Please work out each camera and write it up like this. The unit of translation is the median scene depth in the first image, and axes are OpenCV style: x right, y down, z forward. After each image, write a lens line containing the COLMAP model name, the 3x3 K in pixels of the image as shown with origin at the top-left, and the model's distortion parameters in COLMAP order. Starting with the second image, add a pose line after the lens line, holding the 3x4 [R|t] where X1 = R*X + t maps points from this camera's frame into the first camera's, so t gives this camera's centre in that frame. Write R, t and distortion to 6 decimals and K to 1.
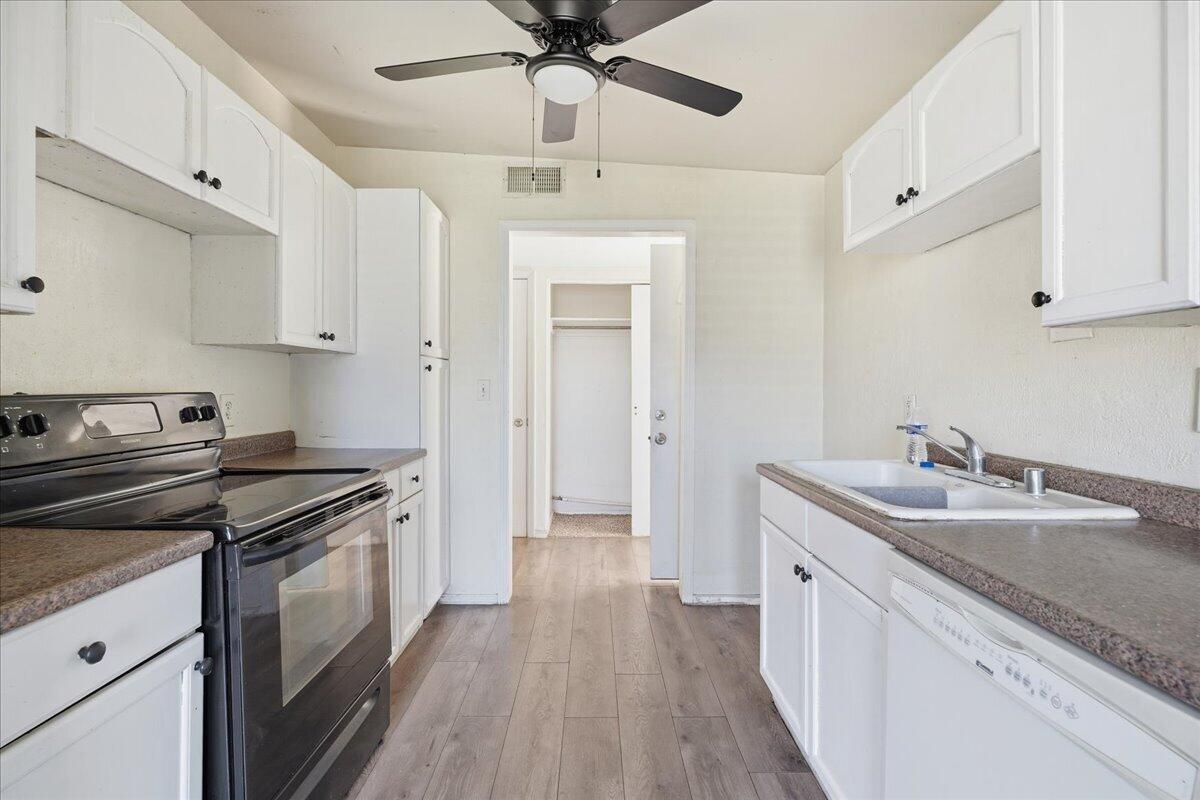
lens RADIAL K [[546.9, 0, 597.6], [0, 546.9, 392.8], [0, 0, 1]] dist [-0.004368, 0.001789]
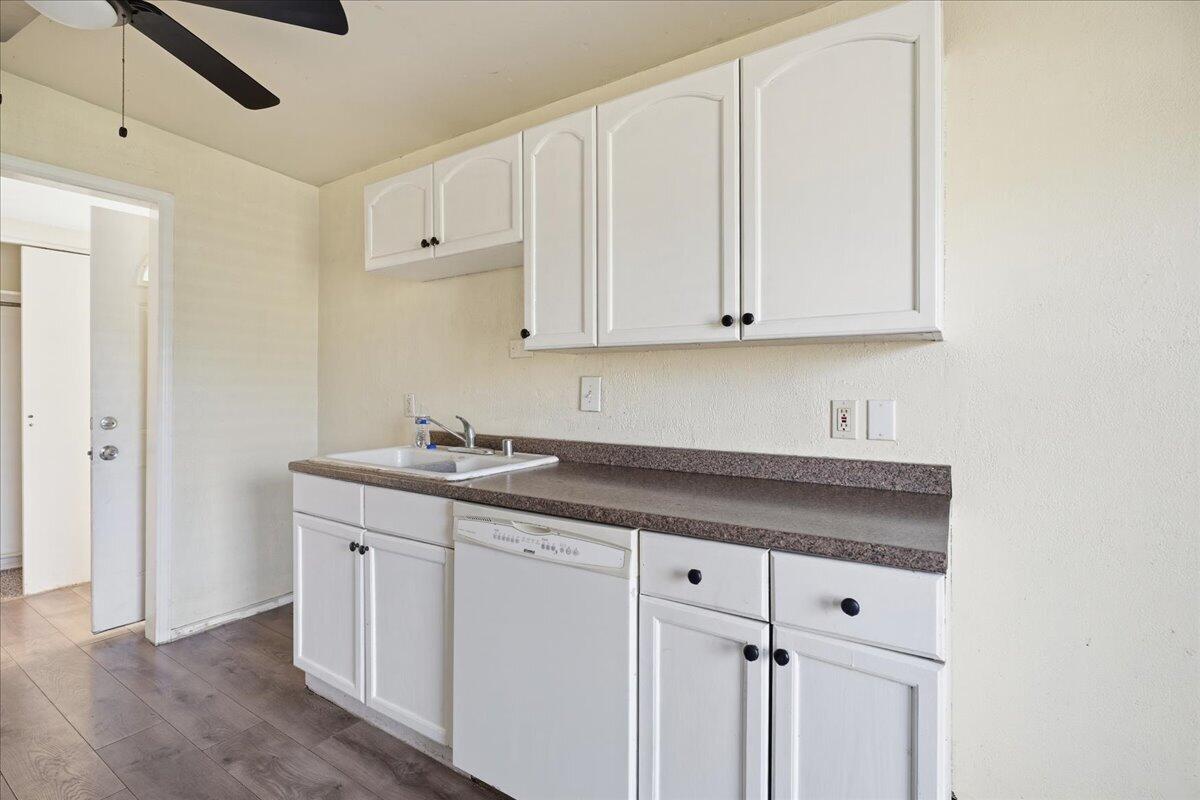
lens RADIAL K [[546.9, 0, 599.2], [0, 546.9, 395.5], [0, 0, 1]] dist [-0.004368, 0.001789]
pose [[0.551731, -0.013050, 0.833920, -0.266382], [0.010591, 0.999907, 0.008641, 0.001923], [-0.833955, 0.004065, 0.551818, -0.057766]]
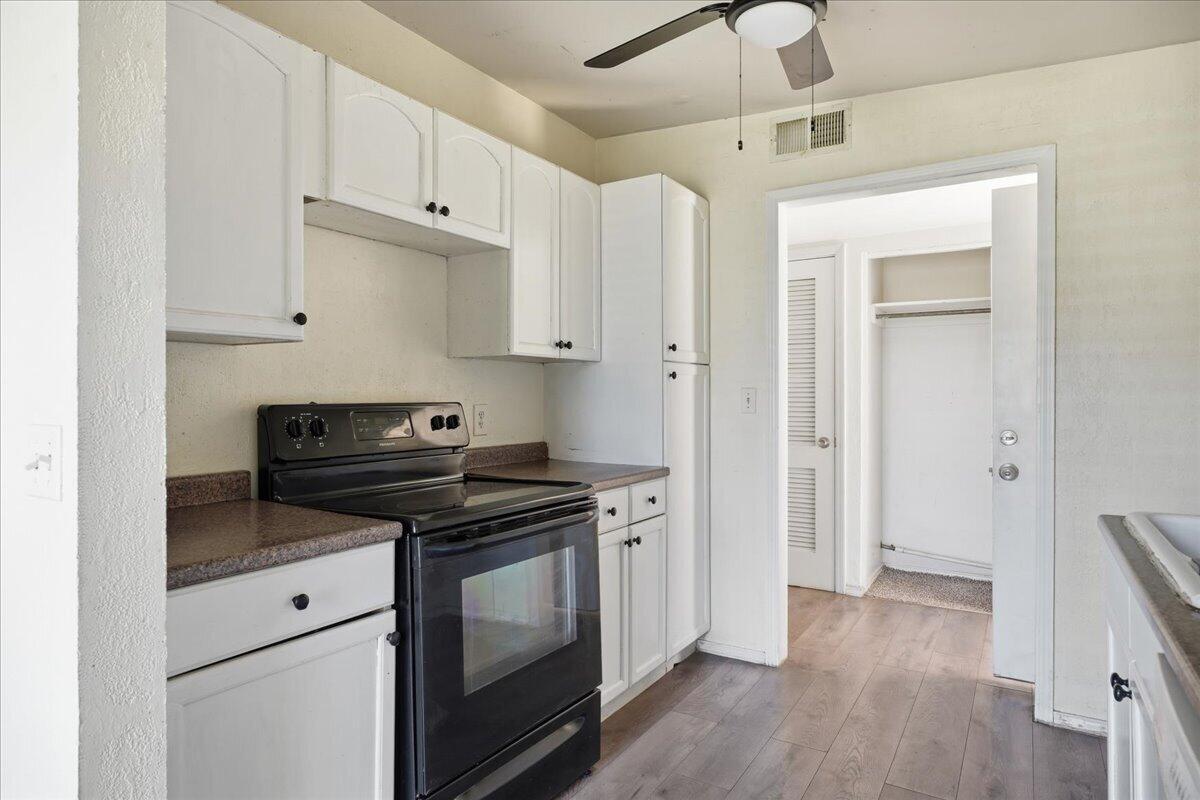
lens RADIAL K [[698.8, 0, 599.3], [0, 698.8, 402.9], [0, 0, 1]] dist [0.001317, 0.001579]
pose [[0.847407, 0.002979, -0.530935, 0.252567], [-0.003833, 0.999993, -0.000508, -0.000299], [0.530930, 0.002466, 0.847412, -0.016667]]
